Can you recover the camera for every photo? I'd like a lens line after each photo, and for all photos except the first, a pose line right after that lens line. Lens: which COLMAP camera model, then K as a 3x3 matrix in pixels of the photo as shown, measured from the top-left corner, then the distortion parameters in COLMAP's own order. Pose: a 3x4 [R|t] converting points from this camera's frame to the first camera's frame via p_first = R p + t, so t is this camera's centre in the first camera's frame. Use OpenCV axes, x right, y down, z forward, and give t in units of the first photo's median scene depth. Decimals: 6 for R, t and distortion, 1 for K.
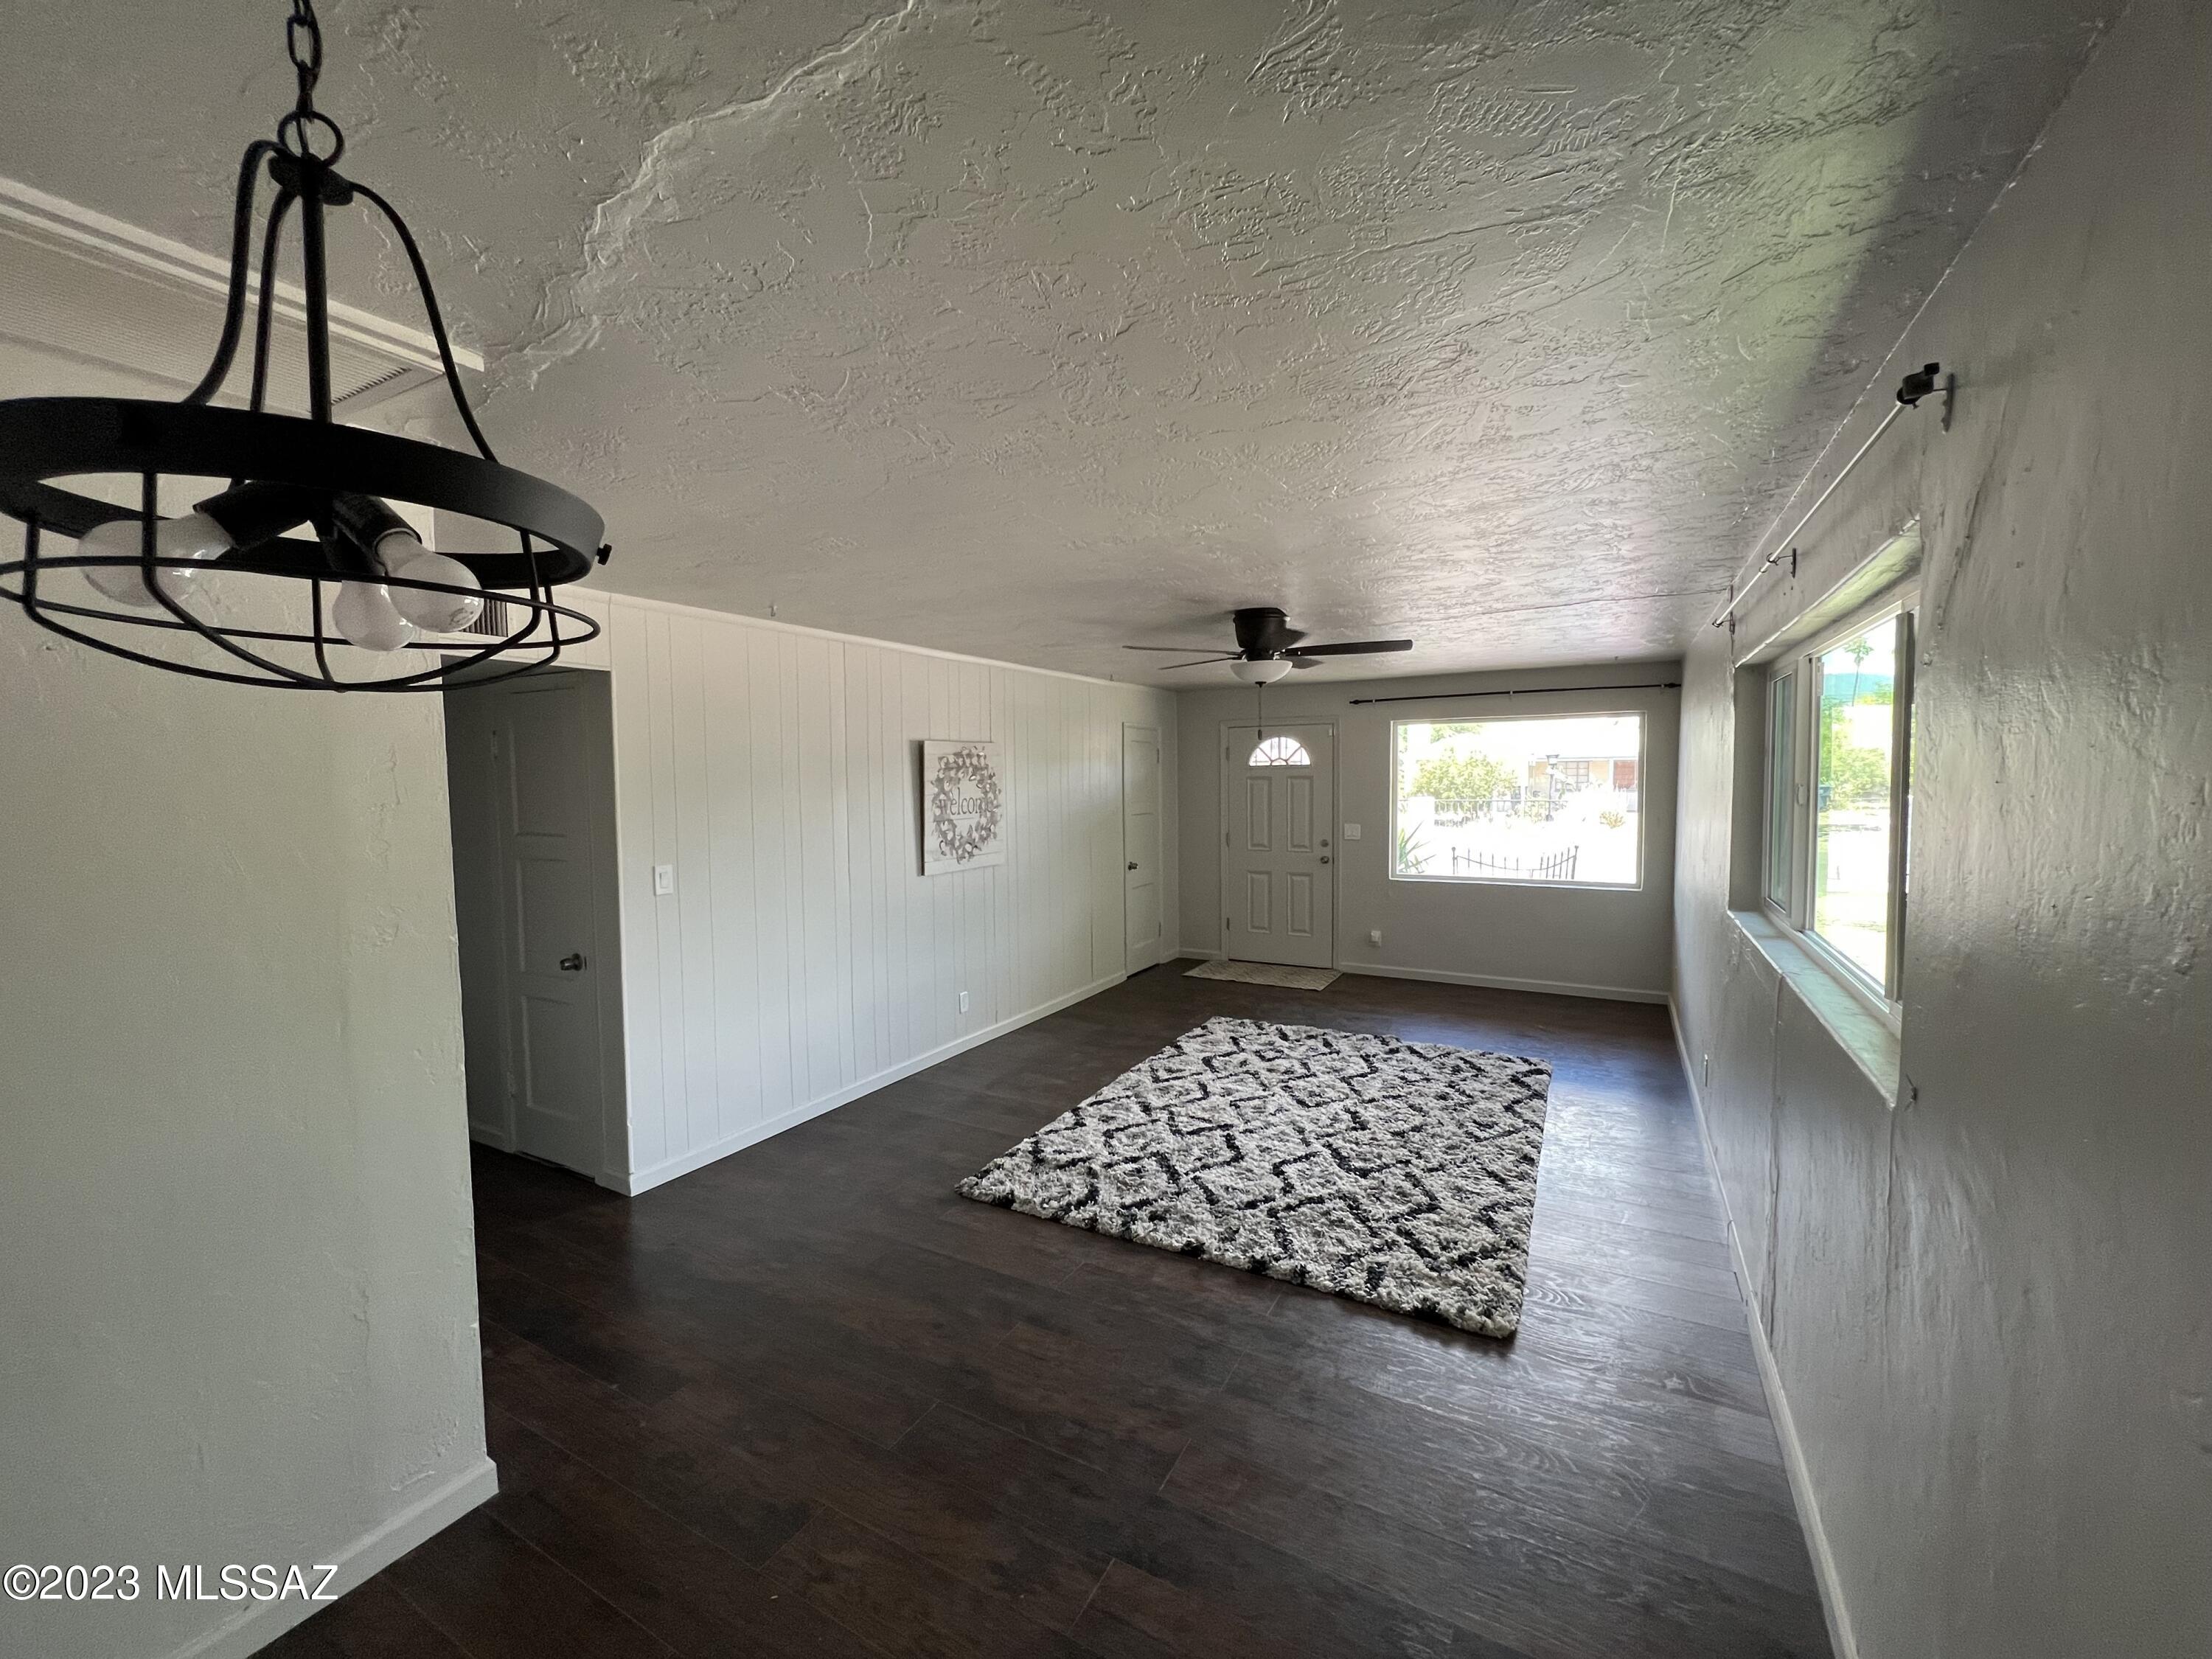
lens RADIAL K [[893.2, 0, 1108.9], [0, 893.2, 821.9], [0, 0, 1]] dist [-0.003399, 0.000988]
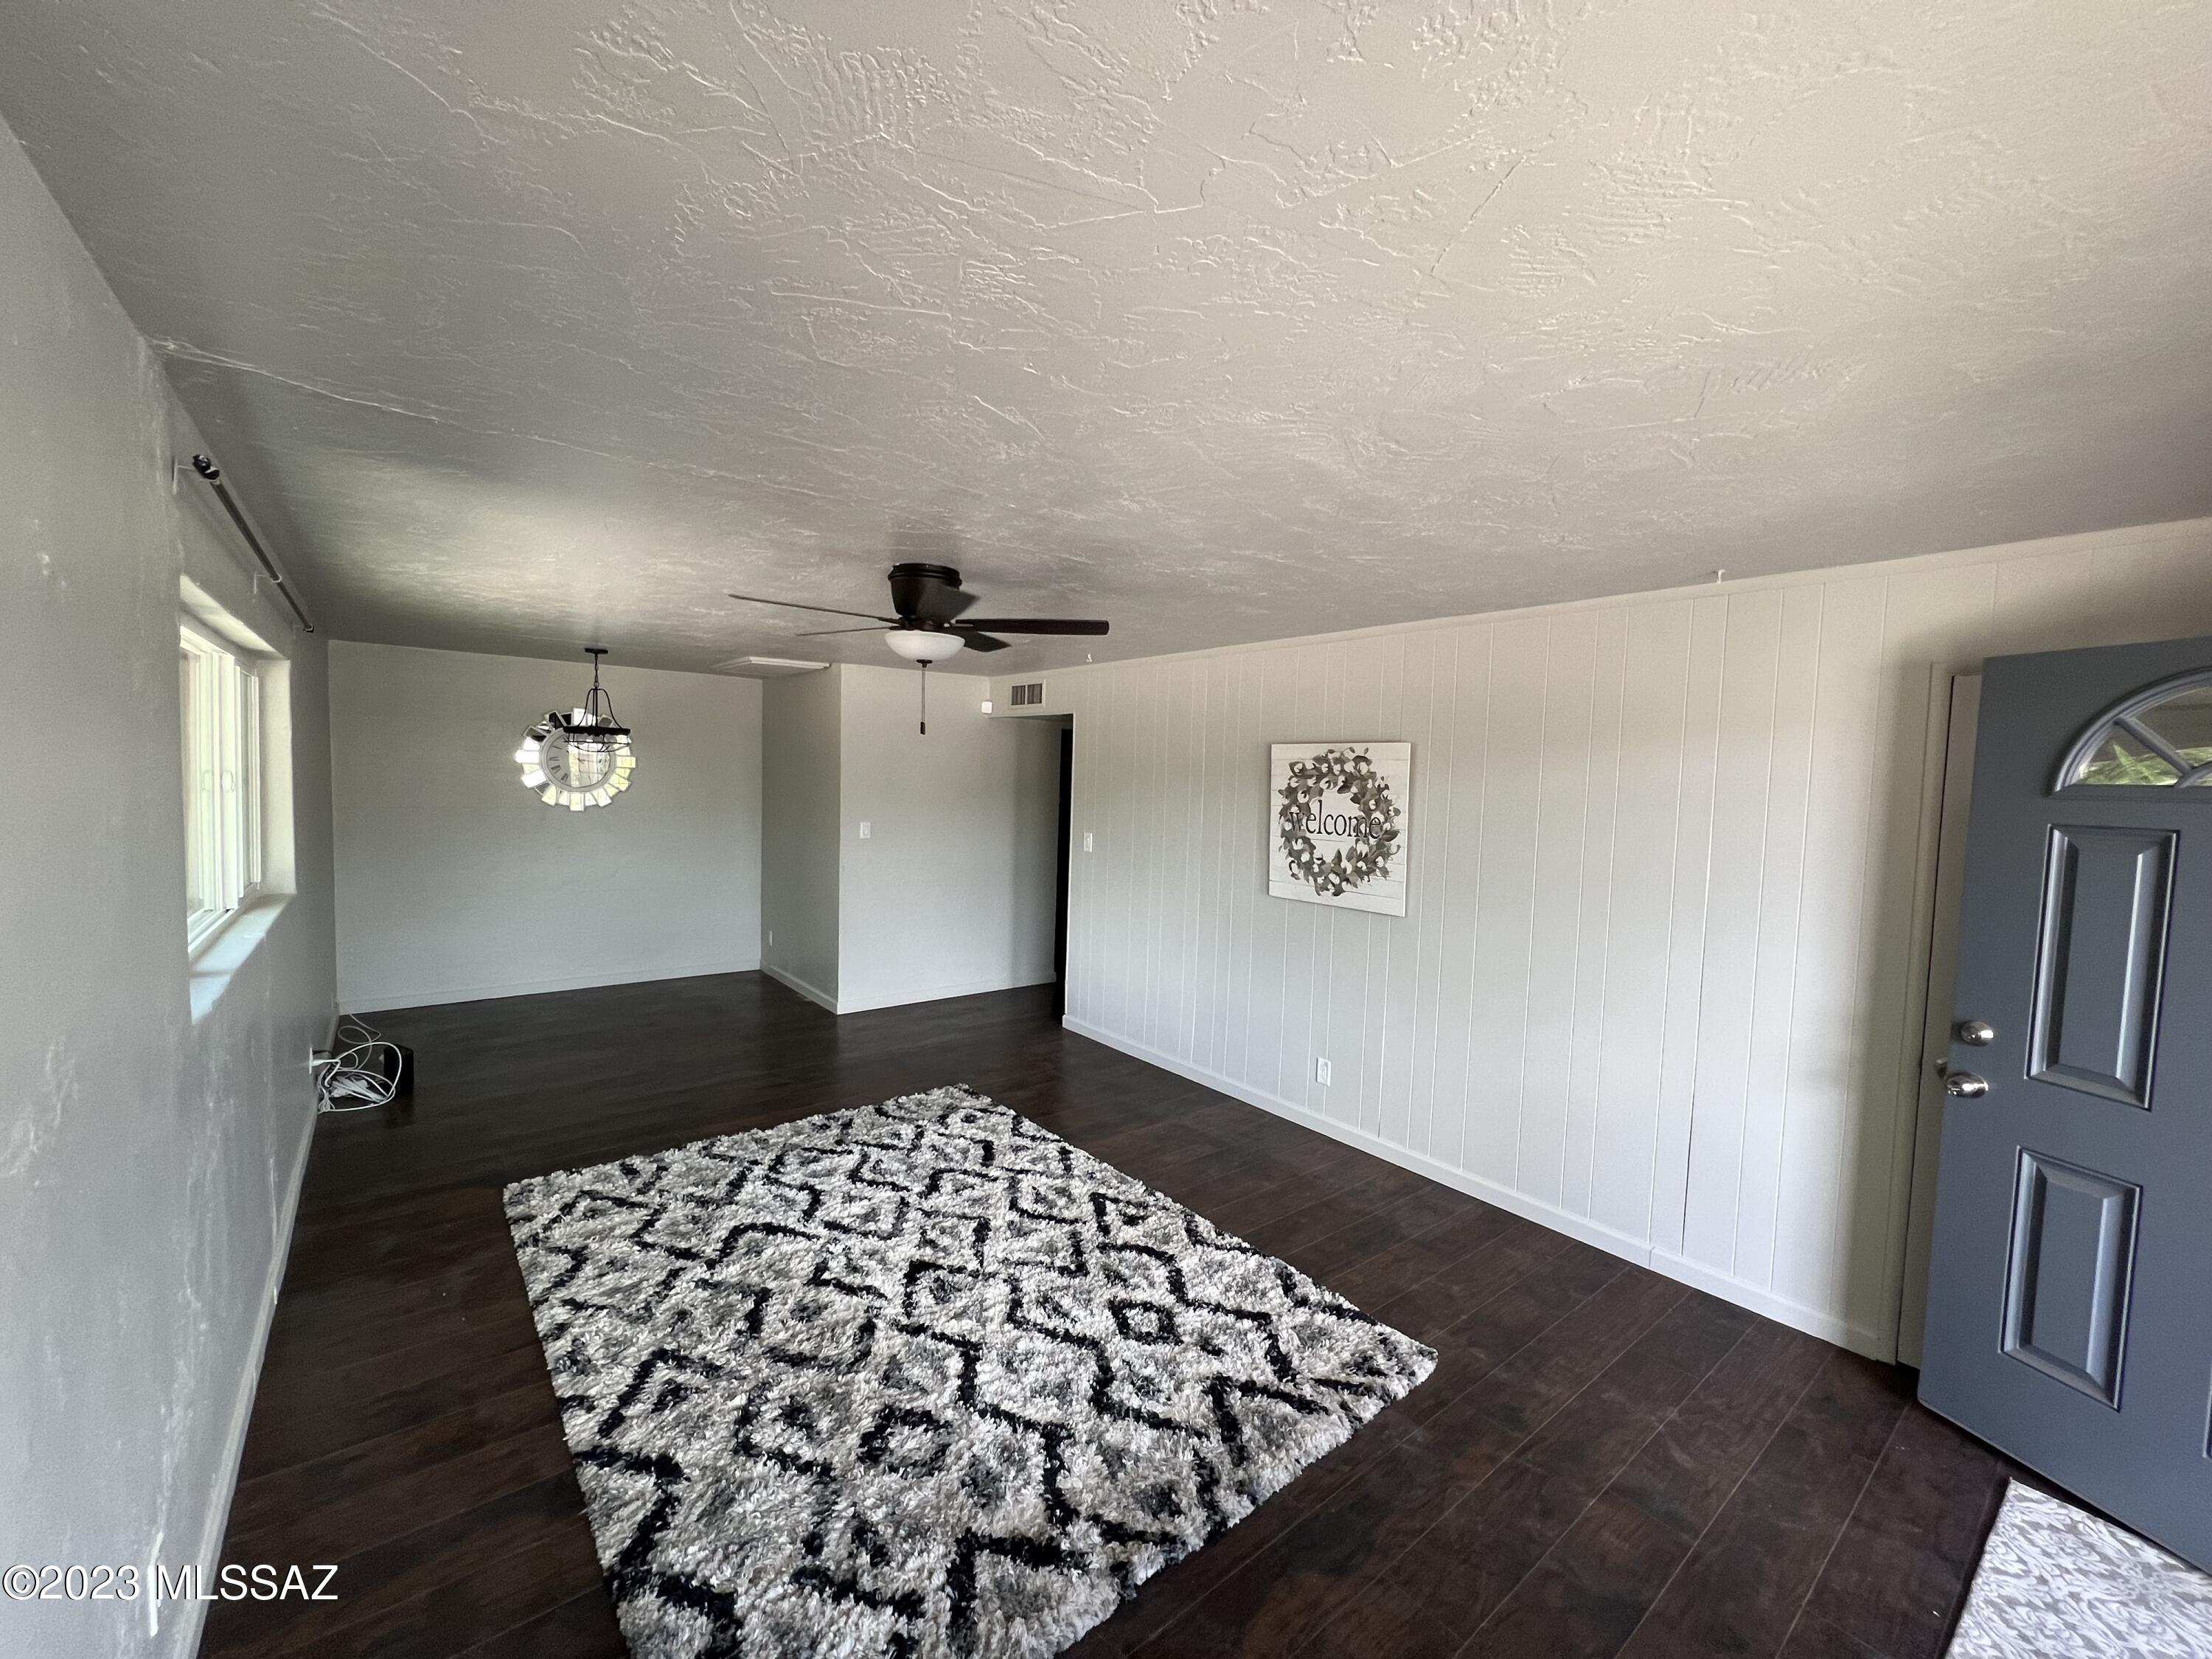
lens RADIAL K [[893.2, 0, 1108.4], [0, 893.2, 824.8], [0, 0, 1]] dist [-0.003399, 0.000988]
pose [[-0.382462, 0.057225, -0.922197, 0.658300], [-0.070637, 0.993348, 0.090936, -0.077492], [0.921267, 0.099921, -0.375876, 1.149104]]
